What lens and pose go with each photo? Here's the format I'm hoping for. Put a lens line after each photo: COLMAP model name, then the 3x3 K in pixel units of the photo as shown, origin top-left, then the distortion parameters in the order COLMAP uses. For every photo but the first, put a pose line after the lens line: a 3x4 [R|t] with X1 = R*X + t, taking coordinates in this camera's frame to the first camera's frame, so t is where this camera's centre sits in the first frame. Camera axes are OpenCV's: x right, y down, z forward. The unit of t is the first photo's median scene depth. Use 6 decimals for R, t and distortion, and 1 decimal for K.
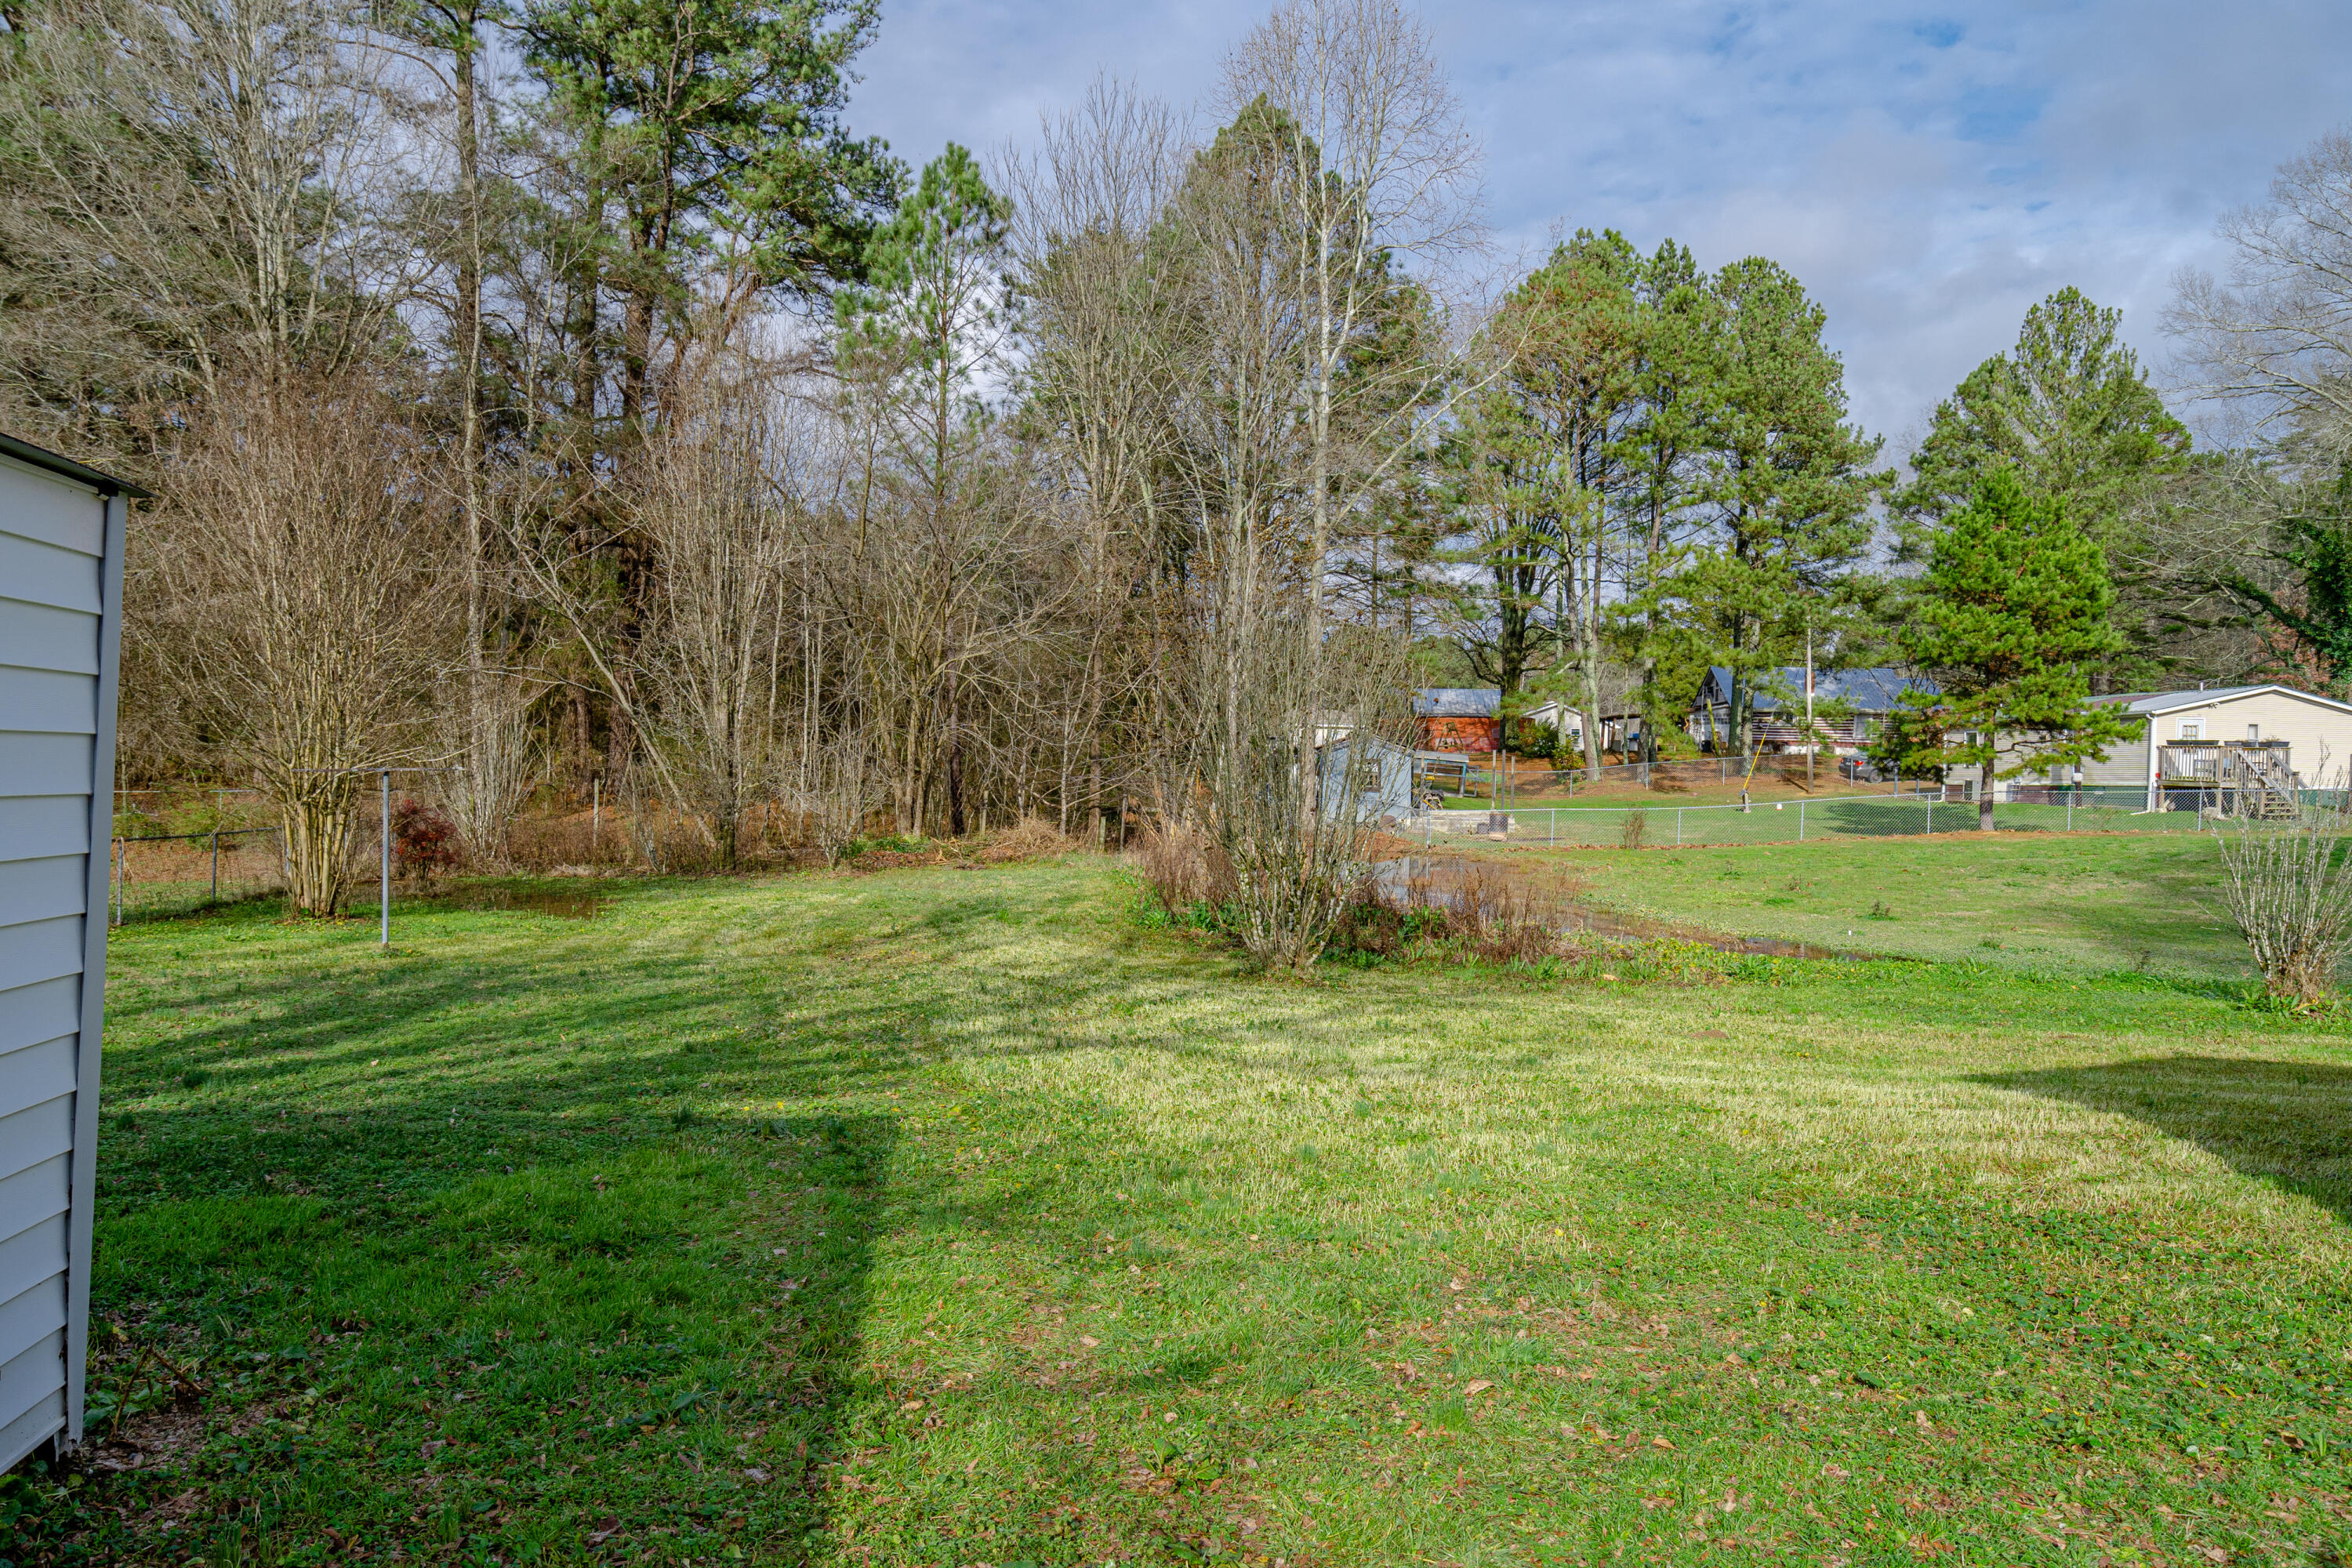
lens RADIAL K [[1586.4, 0, 1165.2], [0, 1586.4, 790.3], [0, 0, 1]] dist [0.012347, 0.001027]
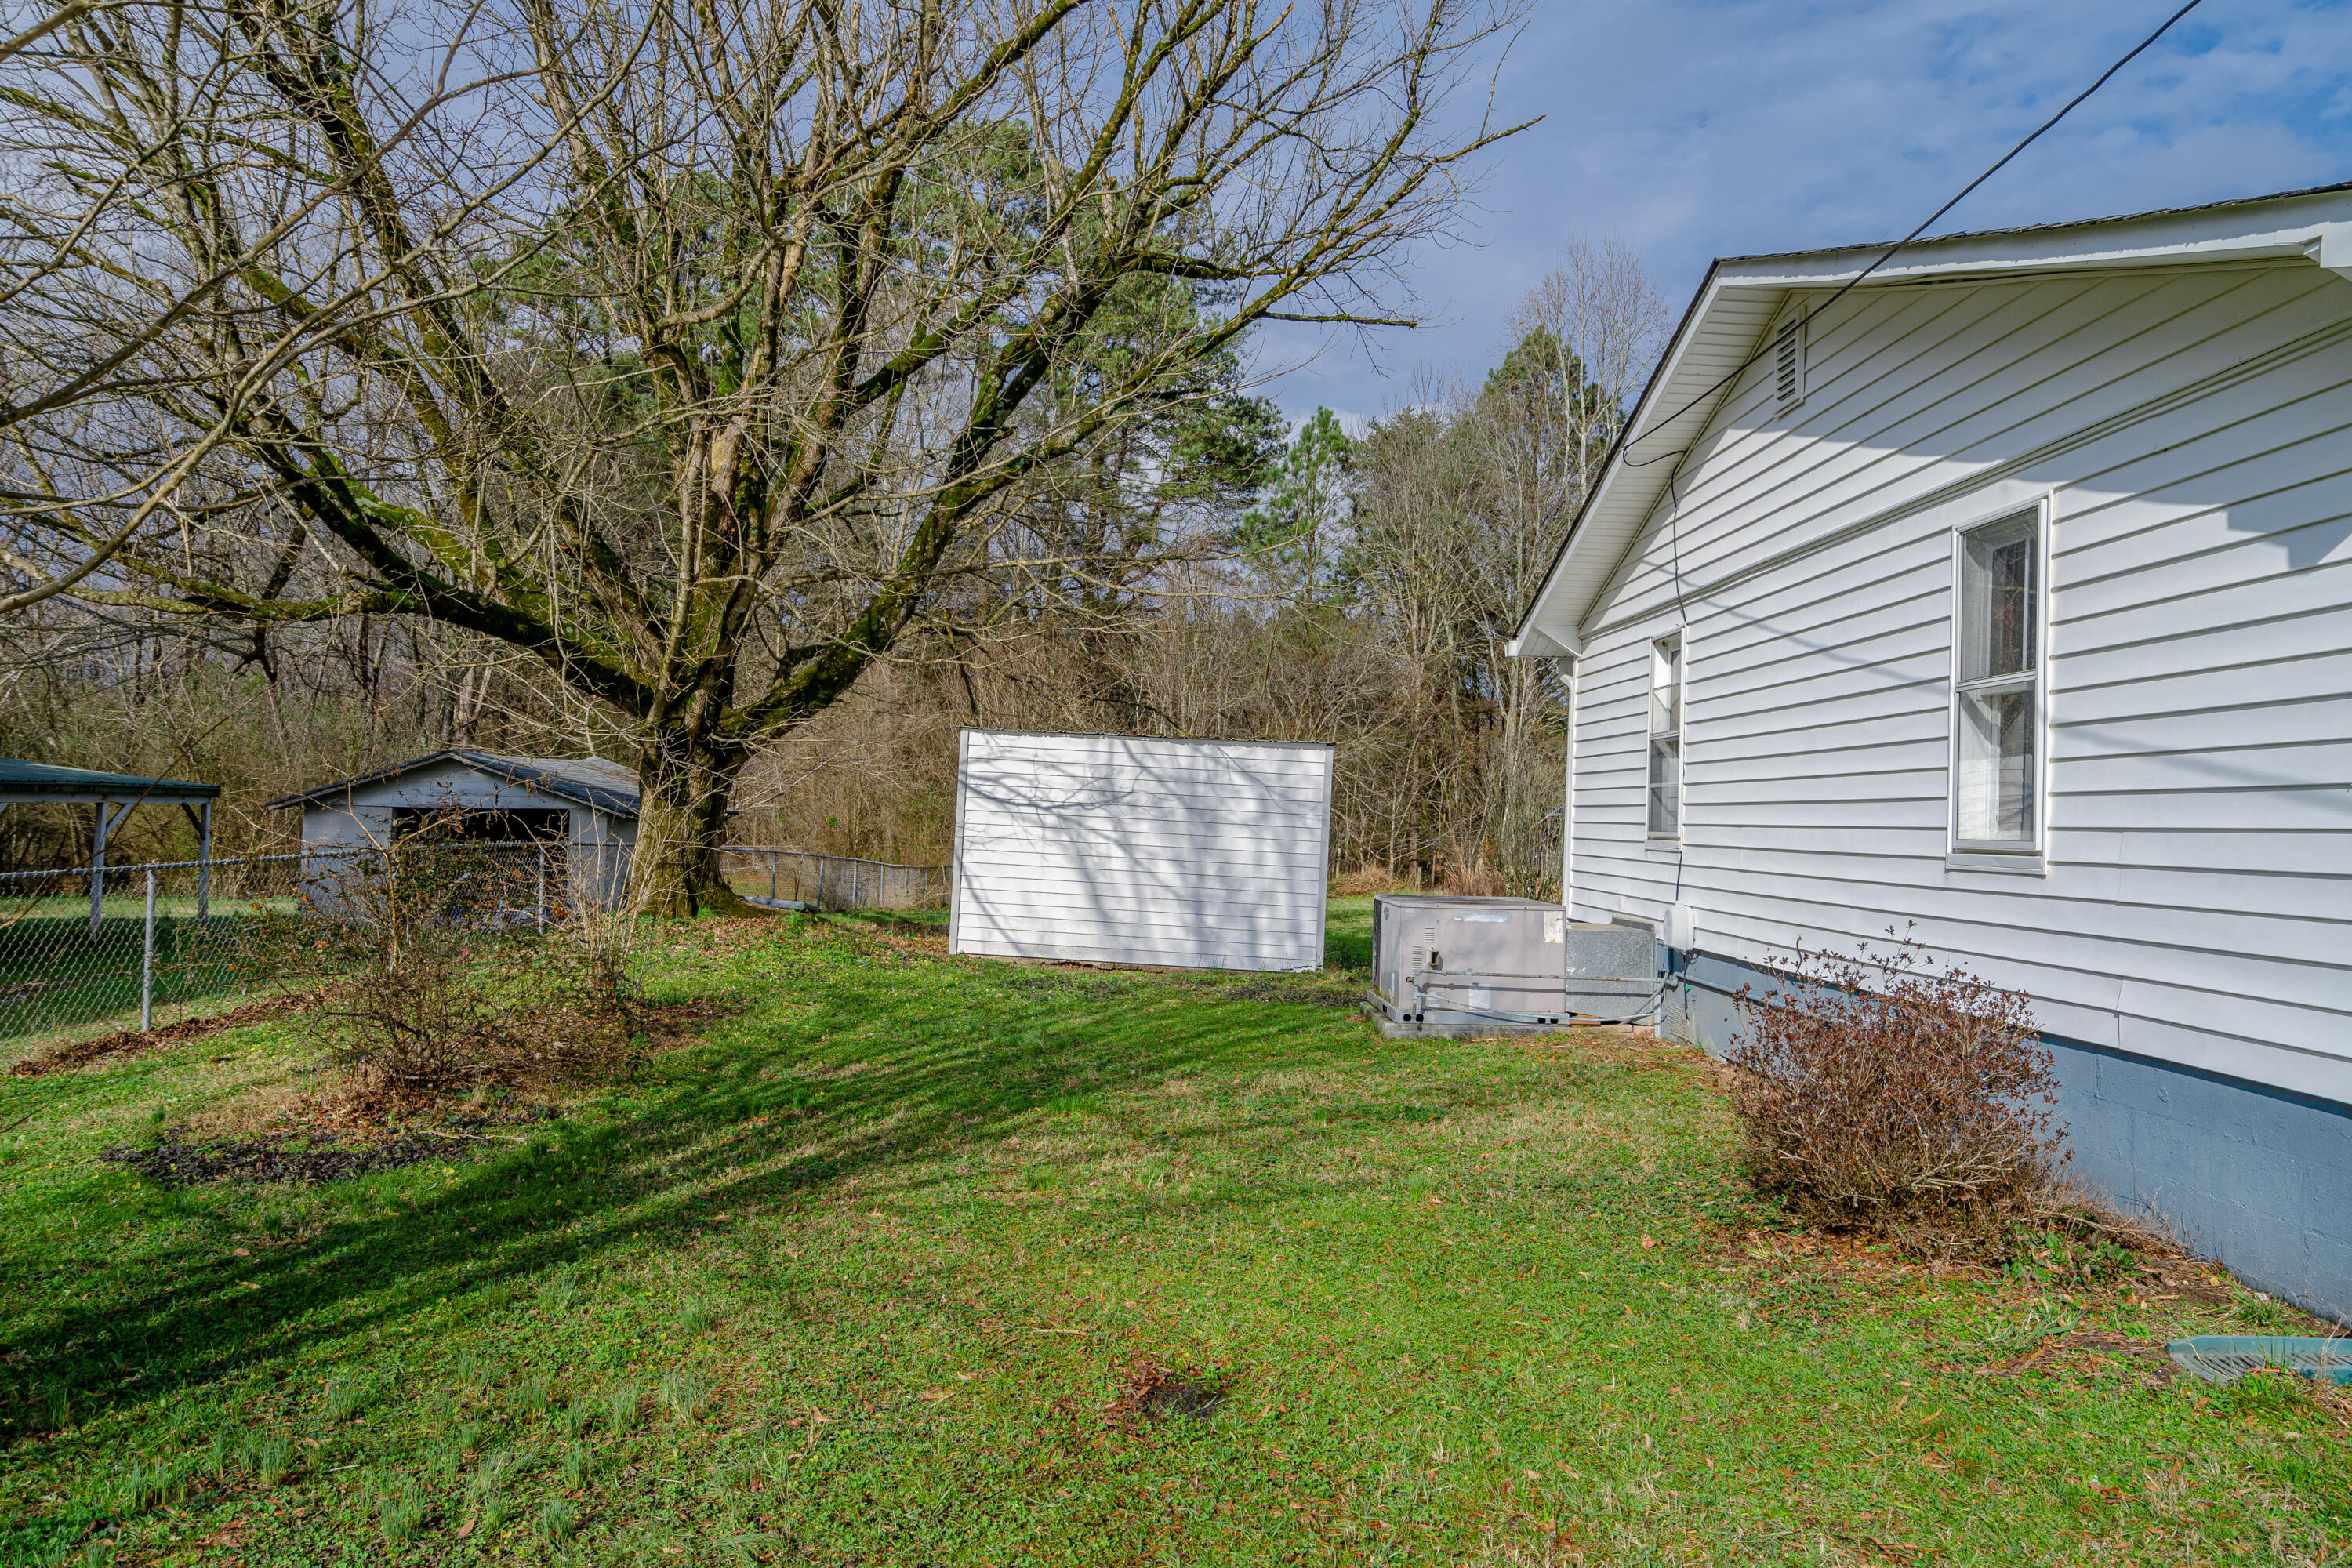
lens RADIAL K [[1586.4, 0, 1203.8], [0, 1586.4, 803.7], [0, 0, 1]] dist [0.012347, 0.001027]
pose [[0.988265, 0.004504, -0.152684, -0.012440], [-0.009443, 0.999455, -0.031638, 0.006149], [0.152459, 0.032708, 0.987768, -0.409723]]
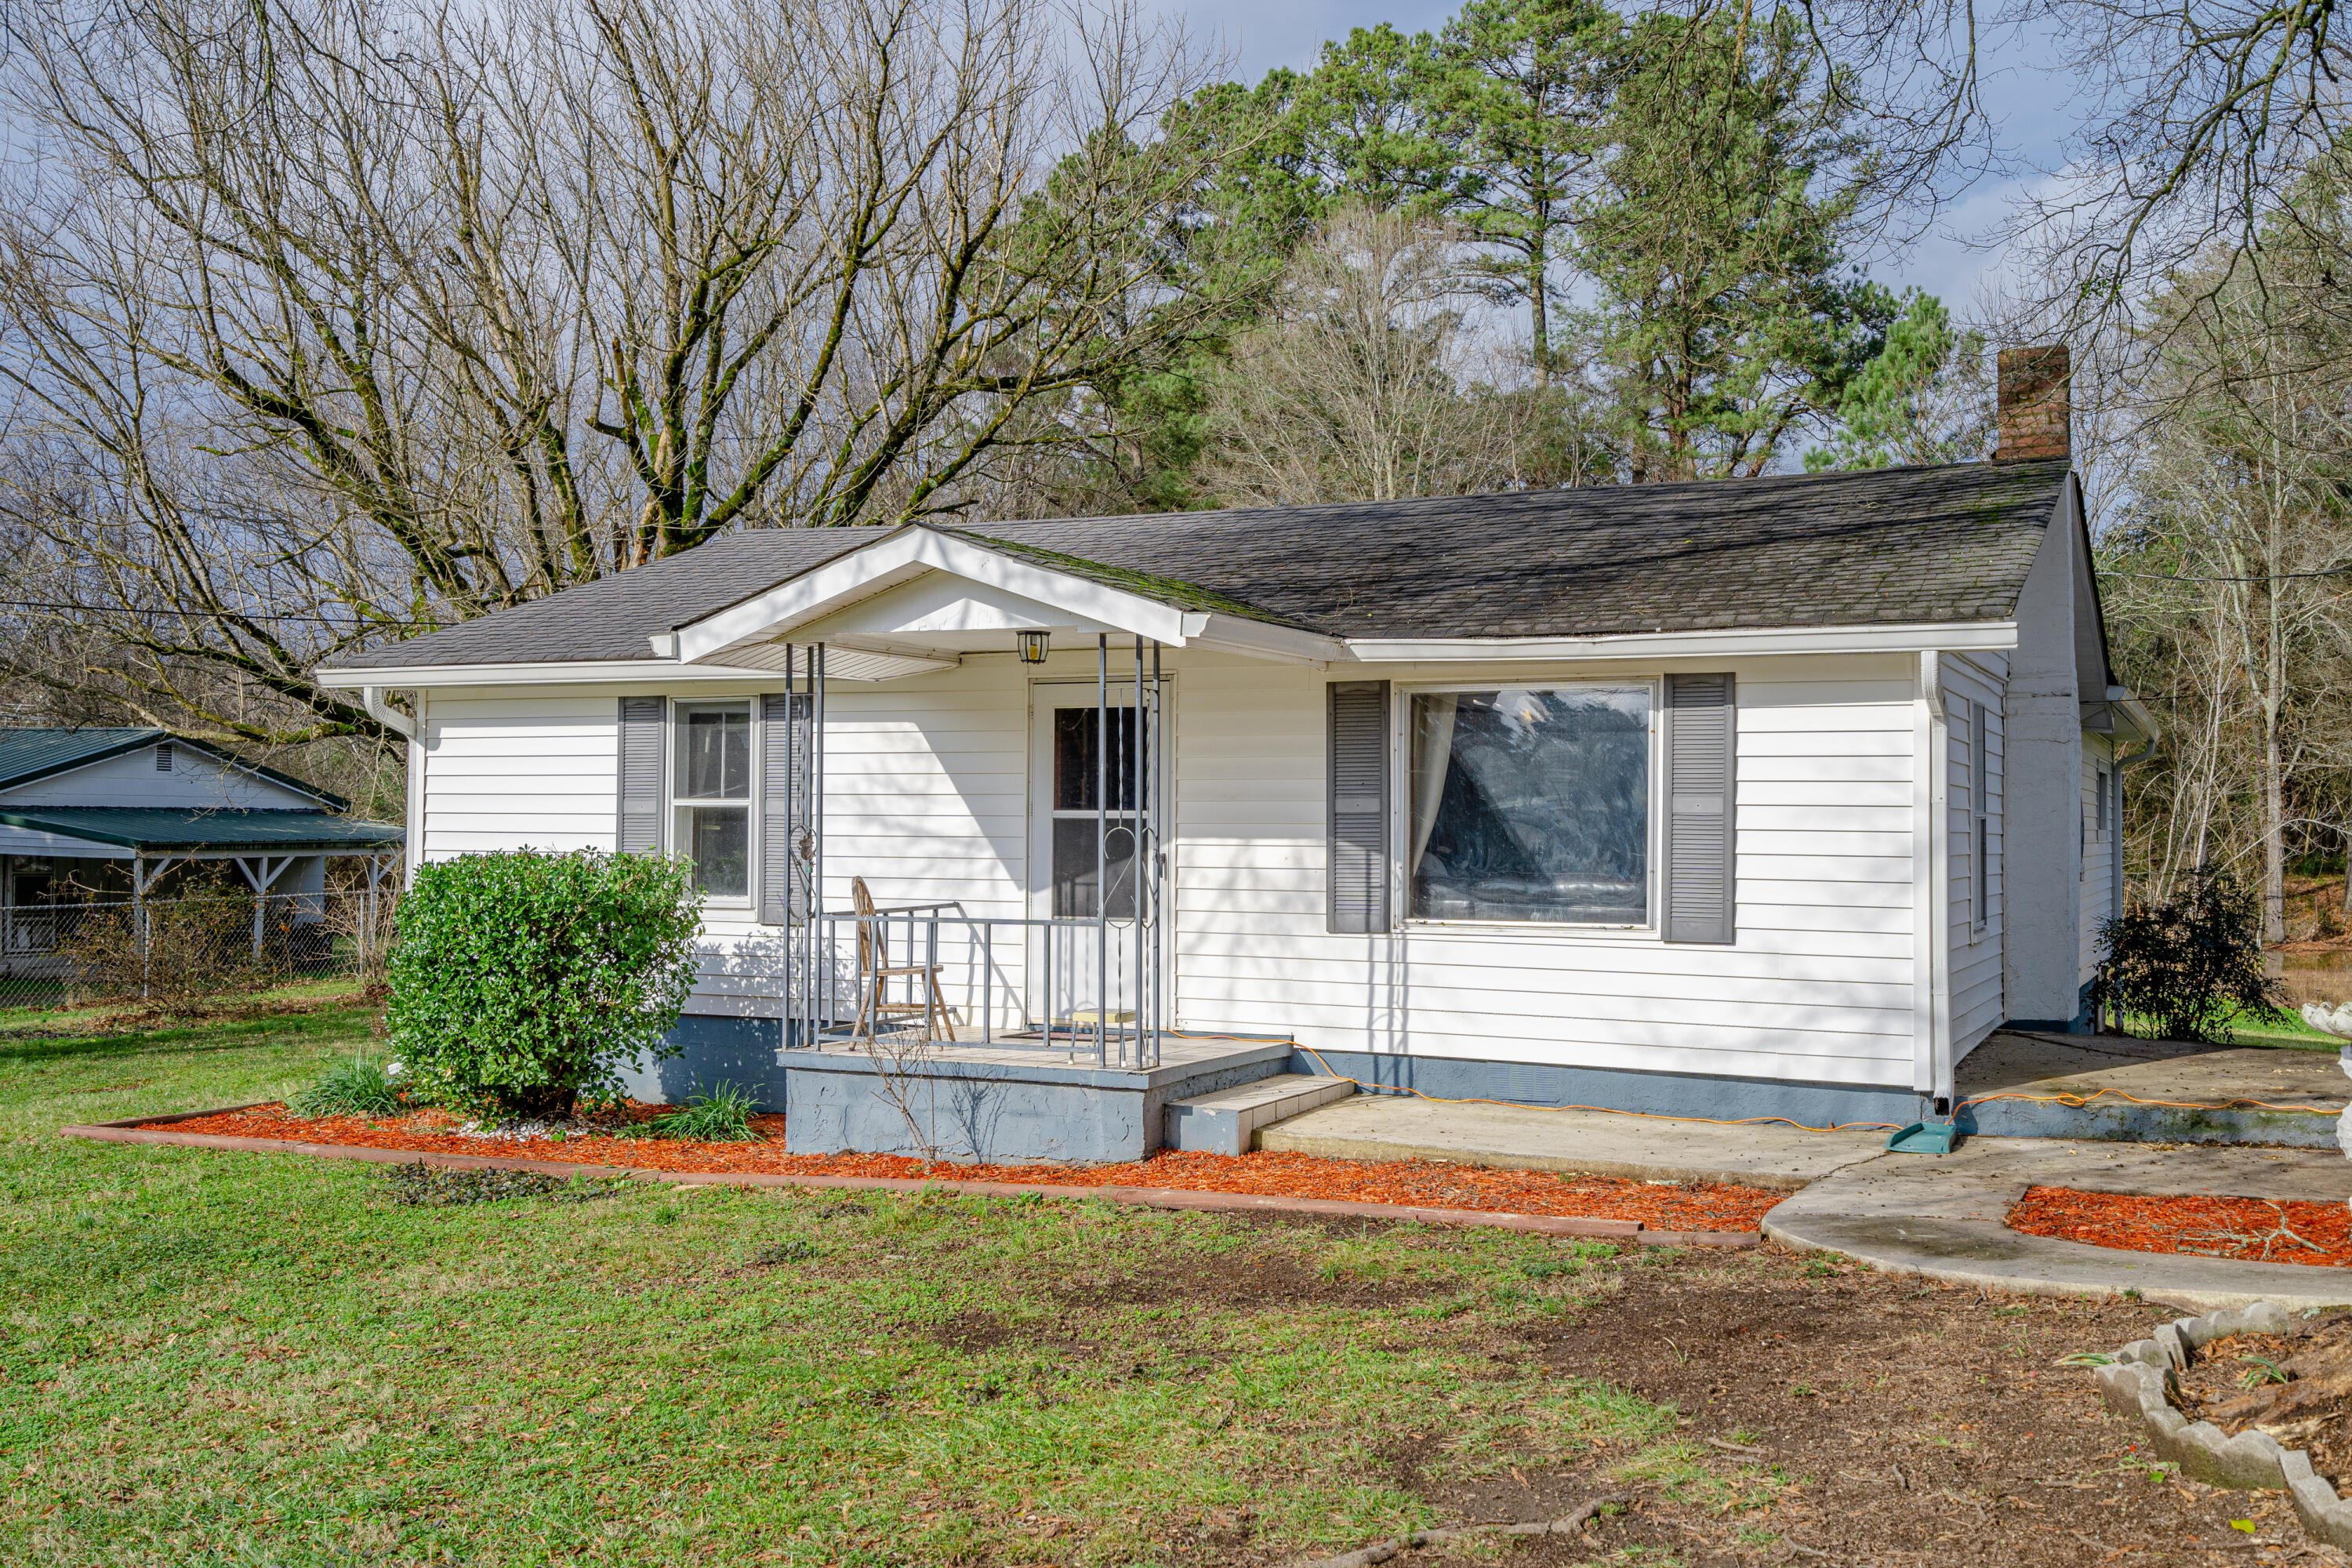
lens RADIAL K [[2315.9, 0, 1157.1], [0, 2315.9, 798.1], [0, 0, 1]] dist [0.004279, 0.000000]
pose [[0.809445, -0.014627, -0.587014, 0.331586], [-0.009598, 0.999227, -0.038134, 0.003070], [0.587117, 0.036502, 0.808678, -0.524588]]
